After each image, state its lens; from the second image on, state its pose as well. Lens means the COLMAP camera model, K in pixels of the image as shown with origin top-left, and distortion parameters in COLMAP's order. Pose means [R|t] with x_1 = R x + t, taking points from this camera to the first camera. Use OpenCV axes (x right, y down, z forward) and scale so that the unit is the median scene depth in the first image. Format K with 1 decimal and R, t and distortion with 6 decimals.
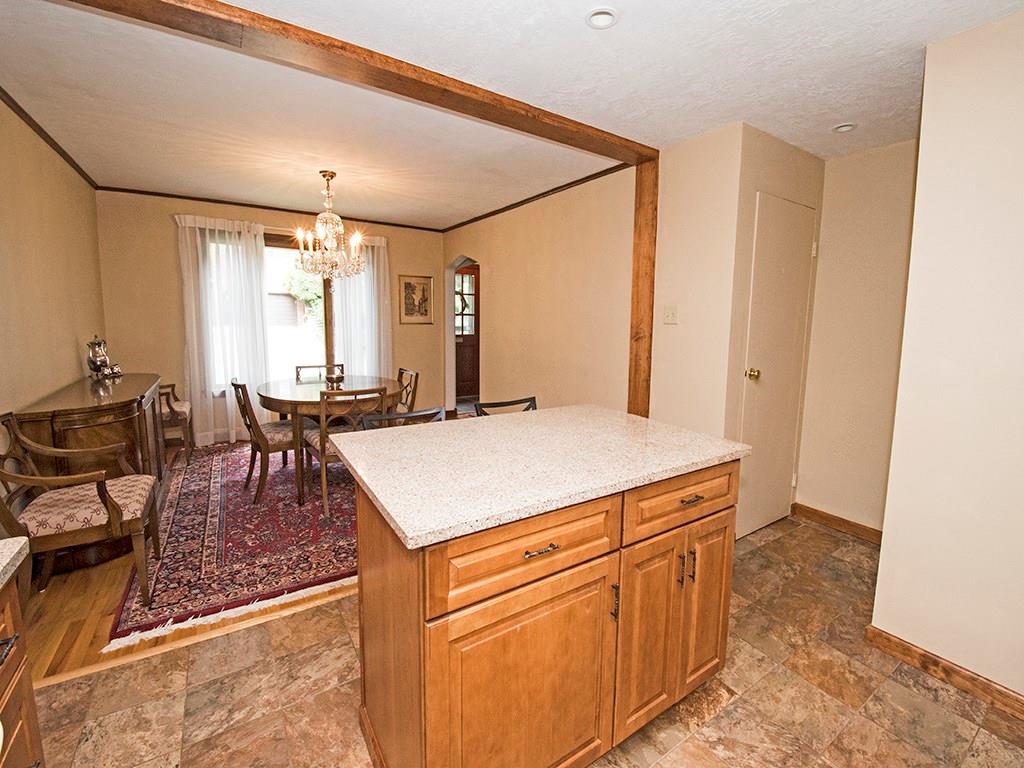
lens RADIAL K [[444.5, 0, 527.5], [0, 444.5, 372.4], [0, 0, 1]] dist [0.001925, -0.009354]
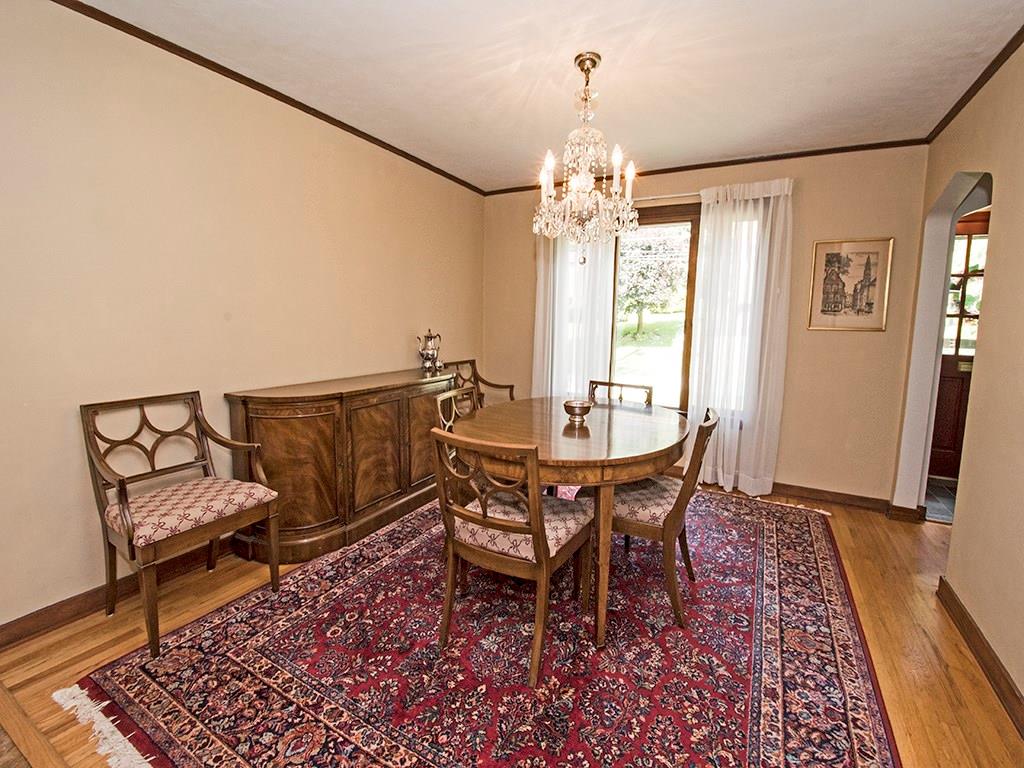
lens RADIAL K [[444.5, 0, 527.5], [0, 444.5, 372.4], [0, 0, 1]] dist [0.001925, -0.009354]
pose [[0.483352, 0.095867, -0.870161, 0.062913], [-0.123528, 0.991509, 0.040619, -0.058995], [0.866667, 0.087856, 0.491091, 0.736324]]
